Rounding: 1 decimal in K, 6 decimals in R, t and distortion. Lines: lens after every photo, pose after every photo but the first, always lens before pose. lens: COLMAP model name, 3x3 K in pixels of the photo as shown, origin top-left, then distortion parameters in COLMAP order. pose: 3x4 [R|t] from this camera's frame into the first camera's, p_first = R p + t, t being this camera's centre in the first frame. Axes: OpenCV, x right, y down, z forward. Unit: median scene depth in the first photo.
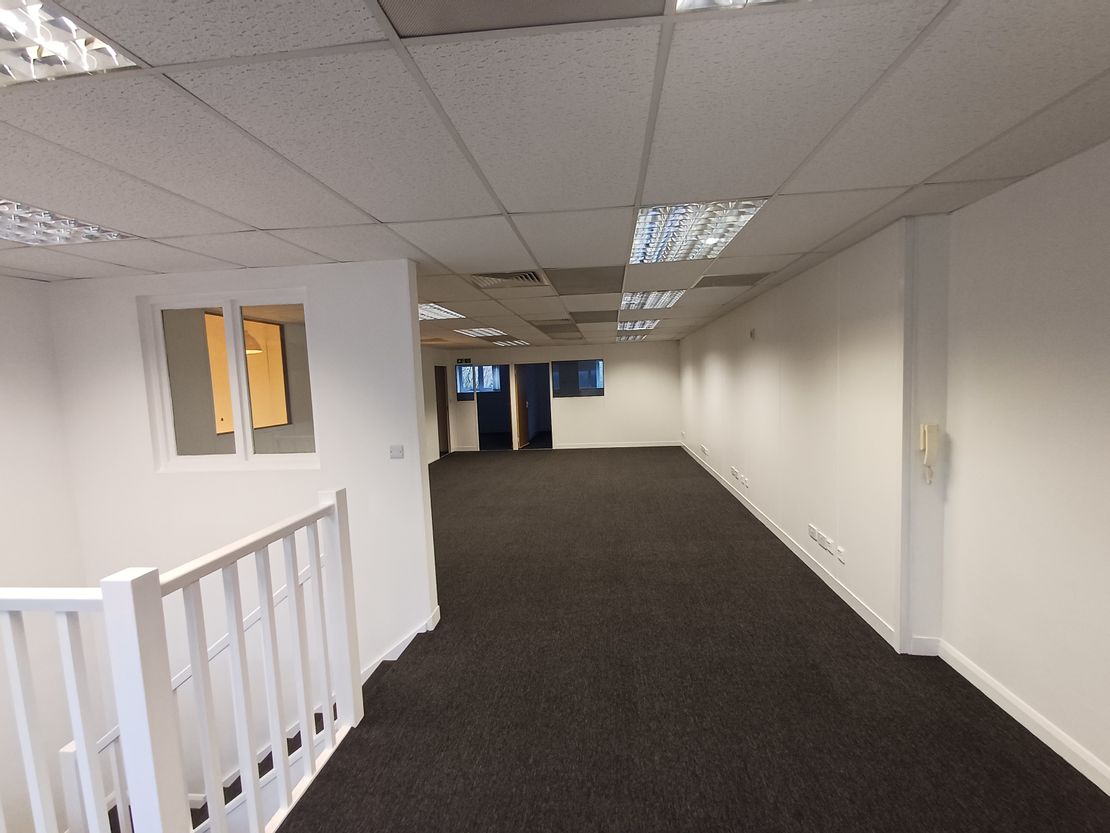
lens RADIAL K [[516.5, 0, 555.0], [0, 516.5, 416.5], [0, 0, 1]] dist [-0.002741, -0.001308]
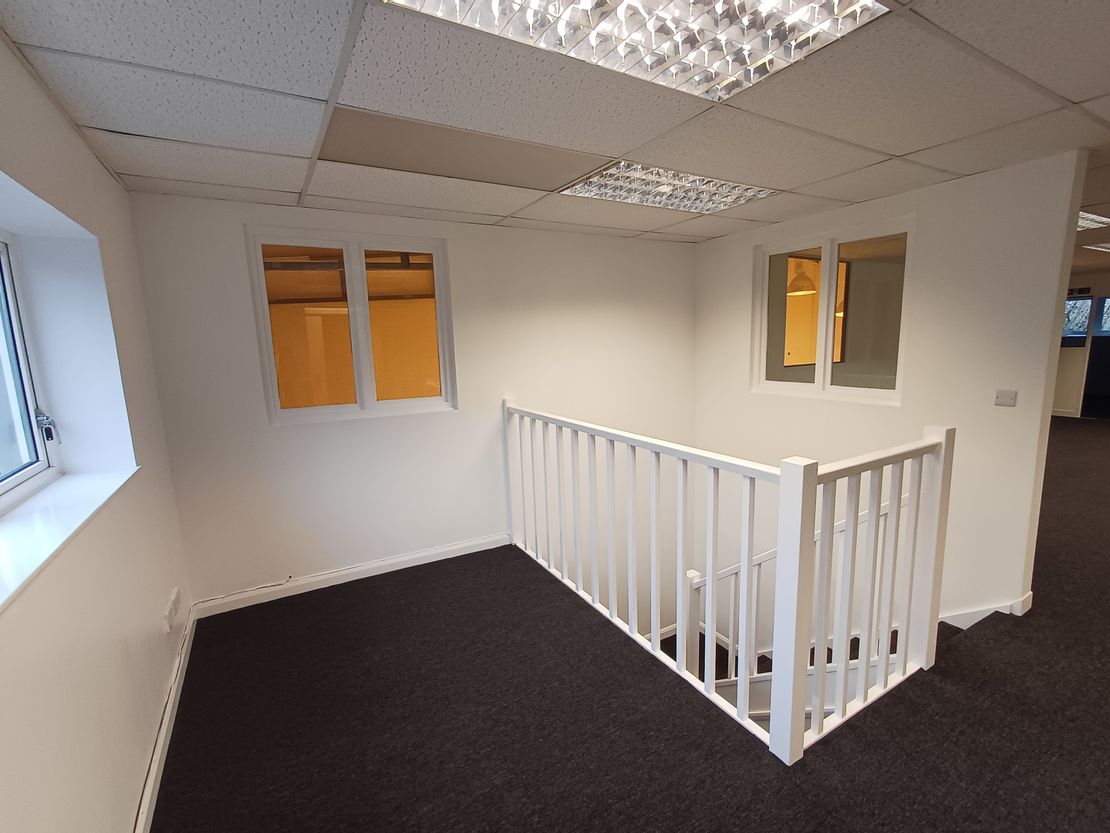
lens RADIAL K [[504.9, 0, 555.0], [0, 504.9, 416.5], [0, 0, 1]] dist [-0.002006, 0.010681]
pose [[0.592106, 0.143851, -0.792917, -0.080319], [-0.054115, 0.988815, 0.138981, 0.021781], [0.804041, -0.039383, 0.593268, -0.088538]]
